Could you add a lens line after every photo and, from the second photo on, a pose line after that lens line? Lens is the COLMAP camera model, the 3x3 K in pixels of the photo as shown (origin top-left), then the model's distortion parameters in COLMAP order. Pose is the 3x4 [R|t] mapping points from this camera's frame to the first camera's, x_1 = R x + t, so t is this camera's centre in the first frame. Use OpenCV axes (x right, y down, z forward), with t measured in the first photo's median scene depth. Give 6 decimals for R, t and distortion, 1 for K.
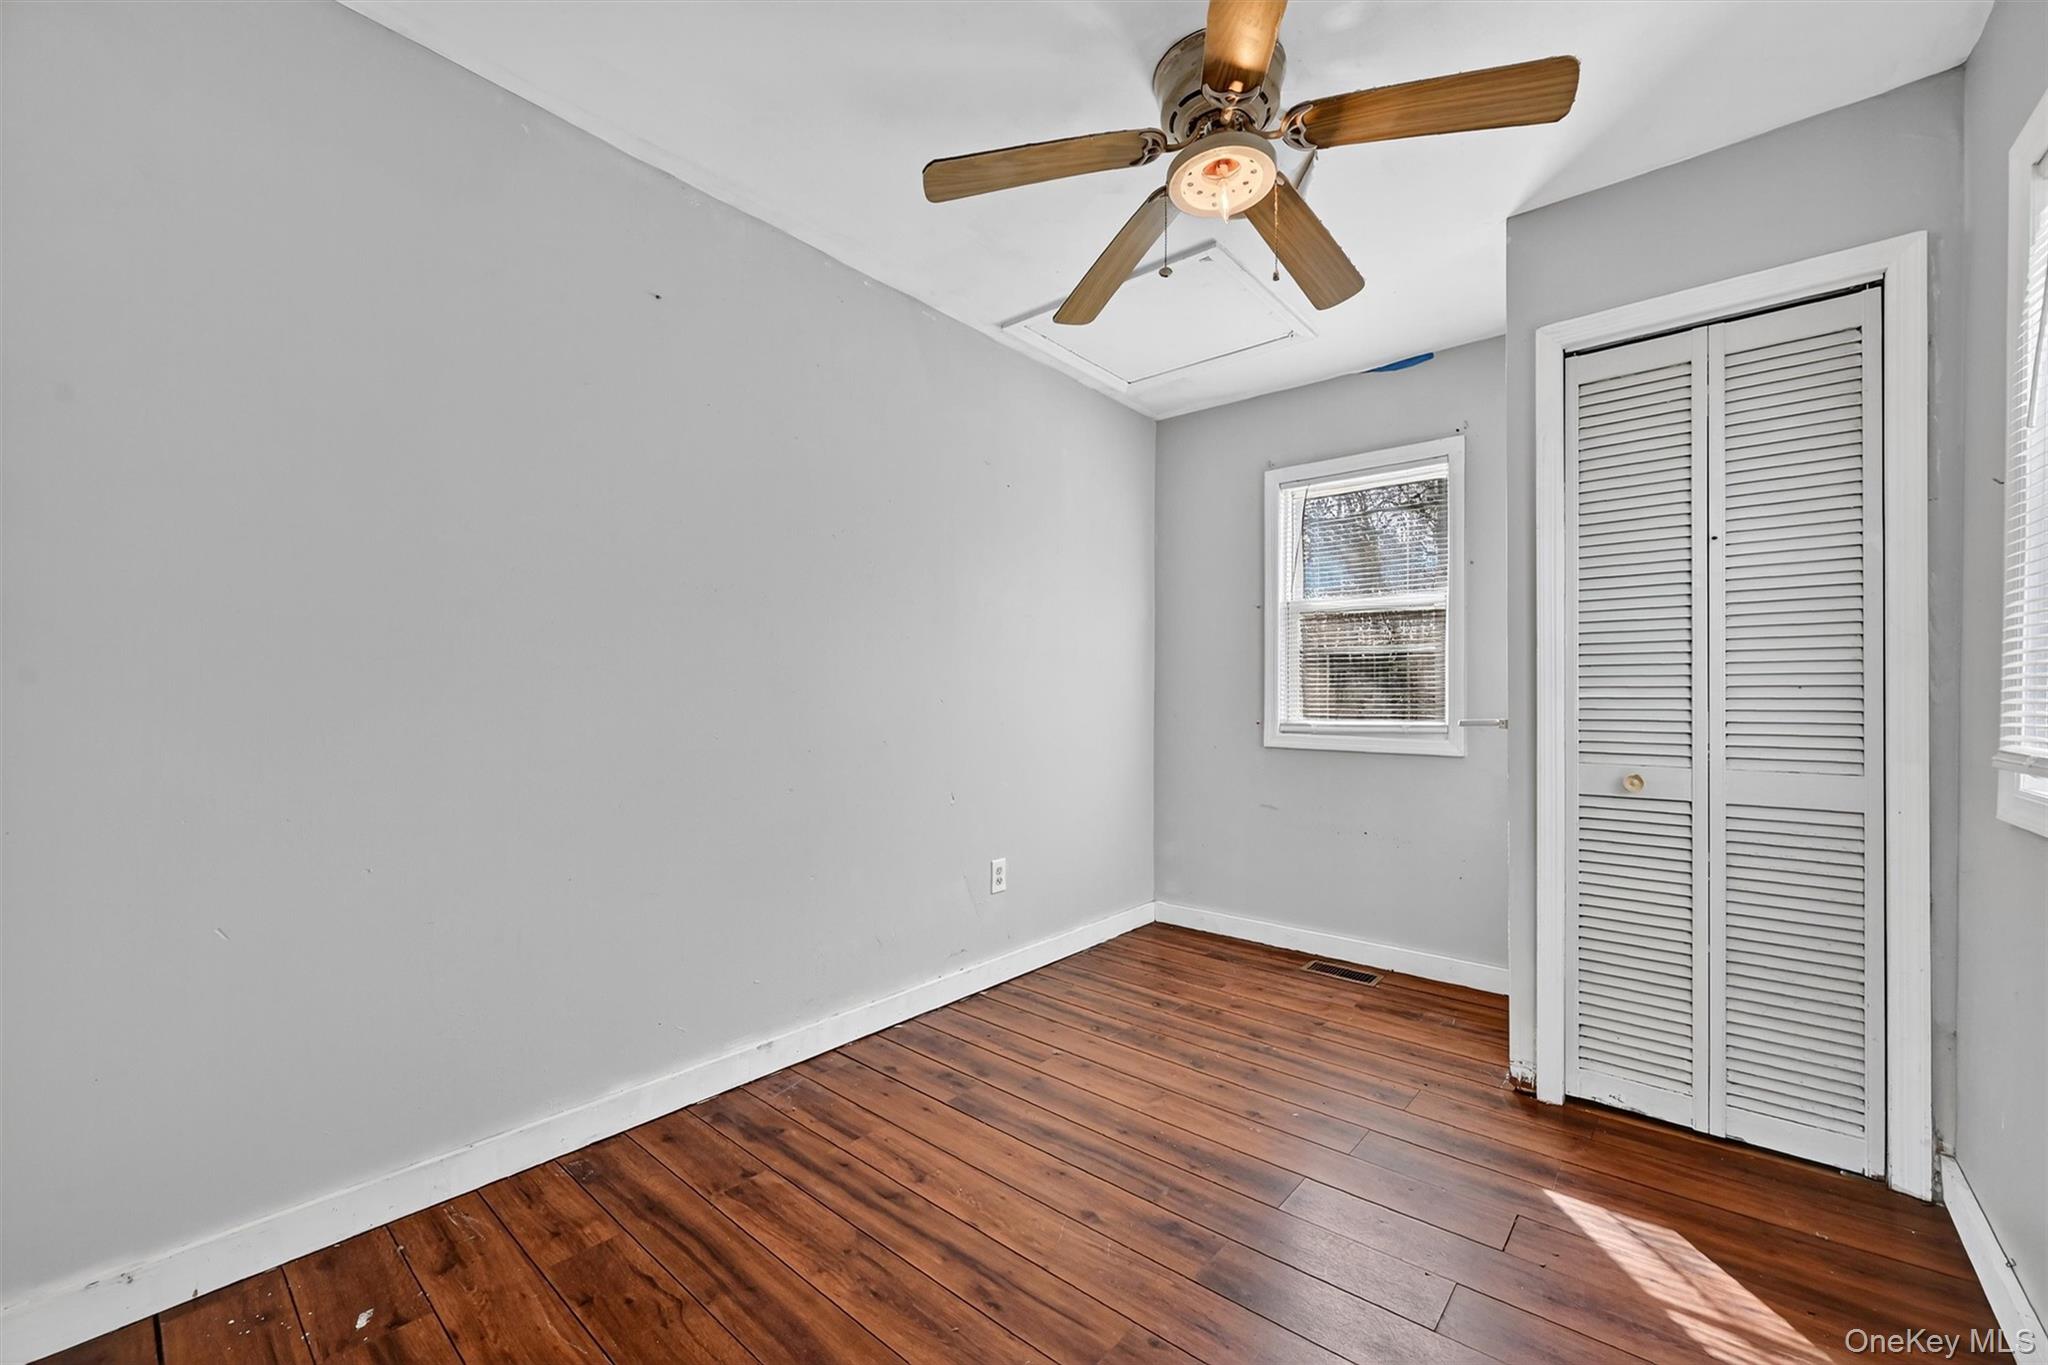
lens RADIAL K [[806.5, 0, 1029.9], [0, 806.5, 694.8], [0, 0, 1]] dist [-0.001312, -0.000075]
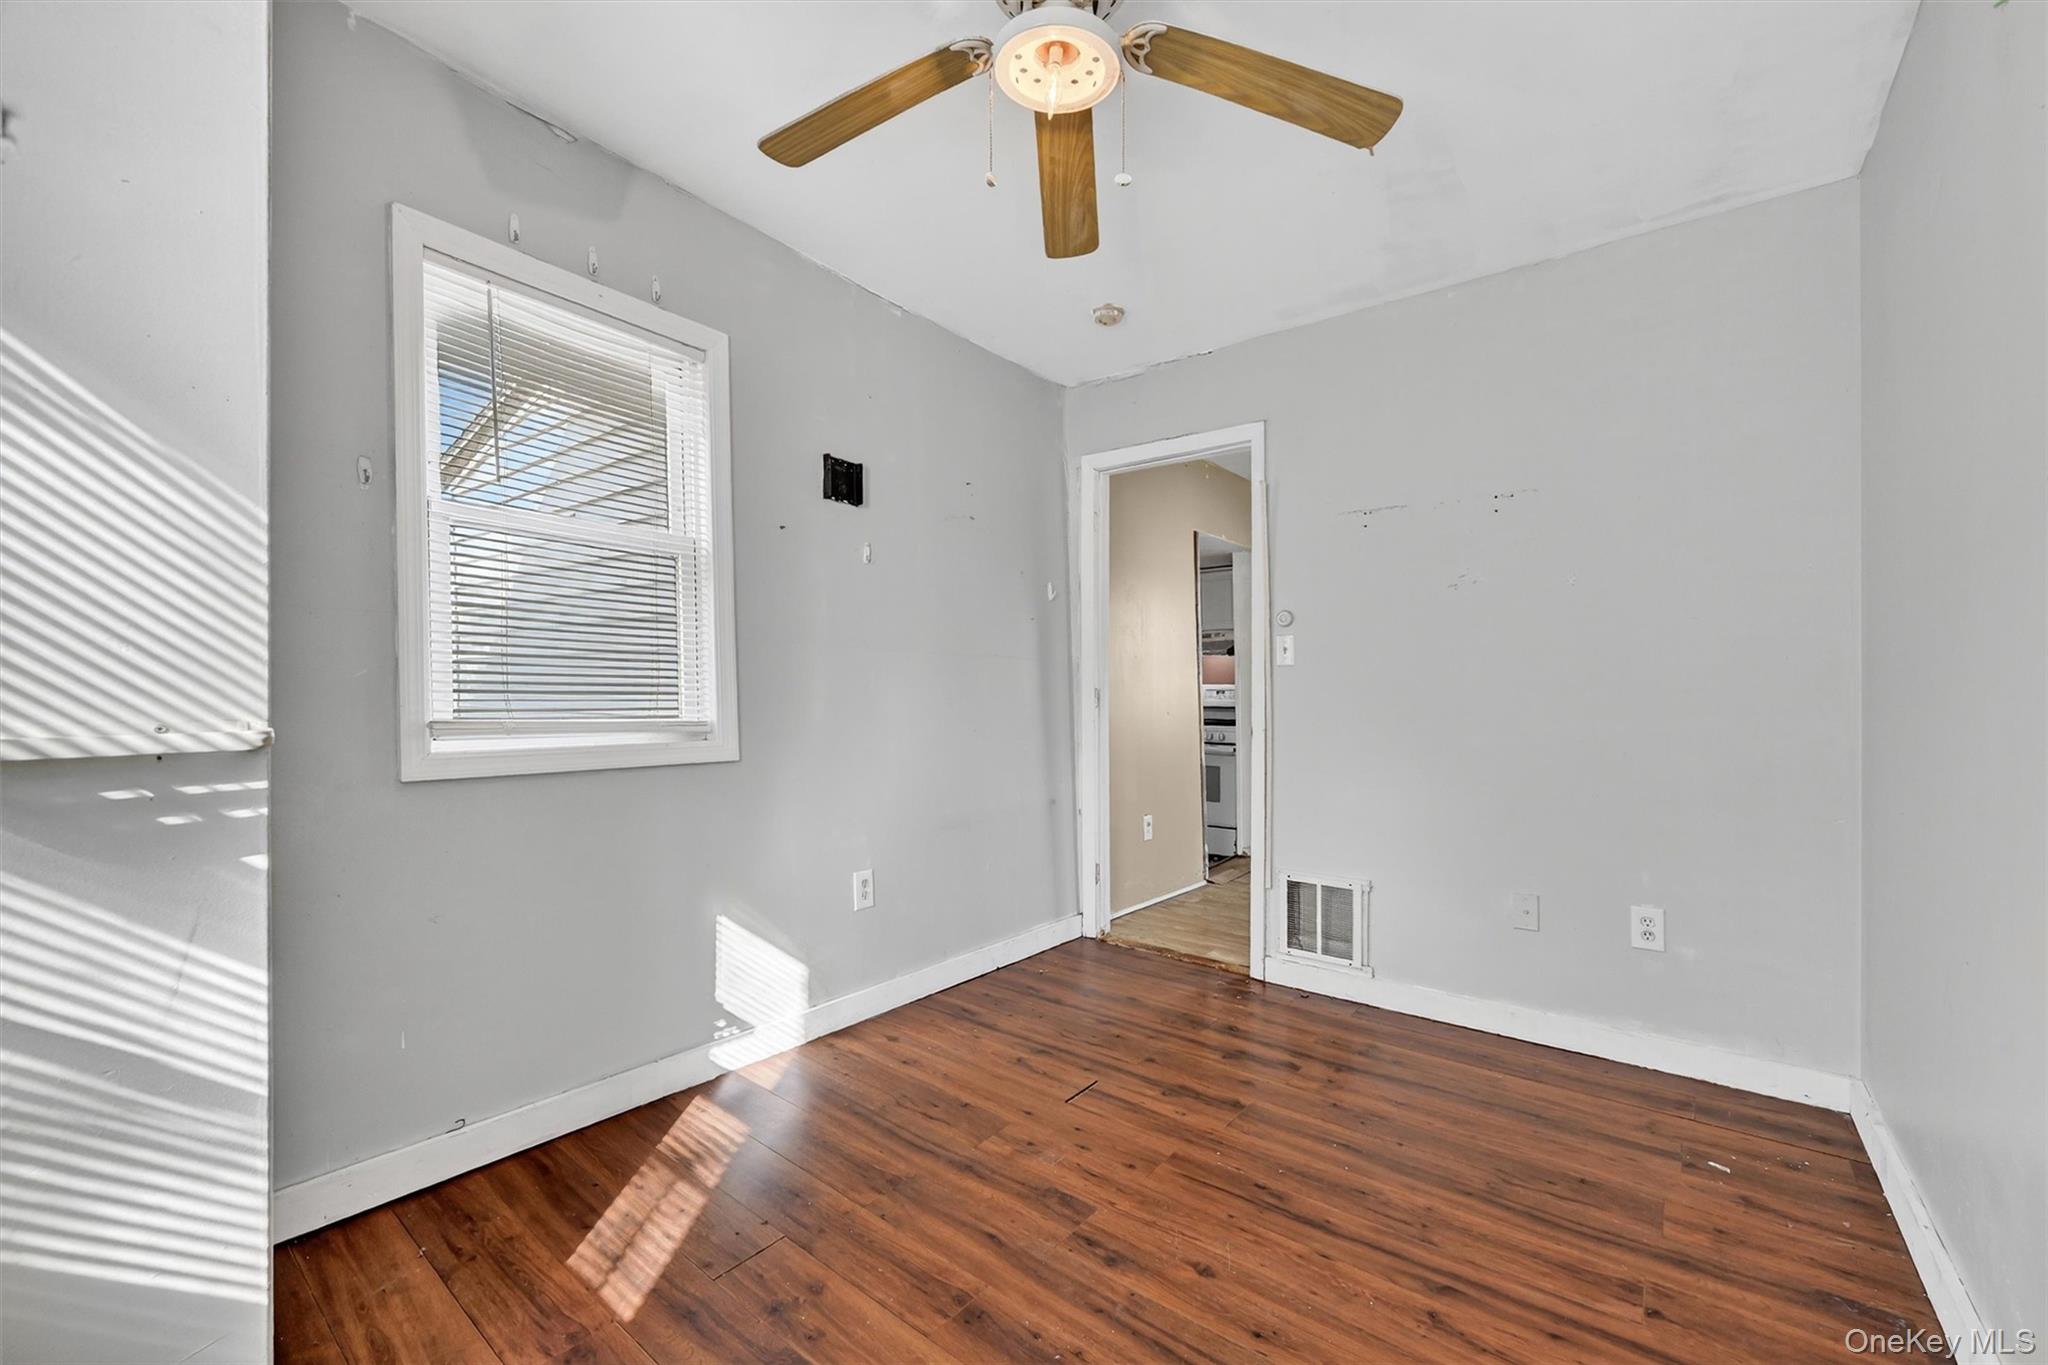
lens RADIAL K [[806.5, 0, 1029.9], [0, 806.5, 694.8], [0, 0, 1]] dist [-0.001312, -0.000075]
pose [[-0.999175, -0.016921, -0.036920, 0.325330], [-0.016642, 0.999831, -0.007861, 0.018675], [0.037047, -0.007240, -0.999287, 1.975013]]
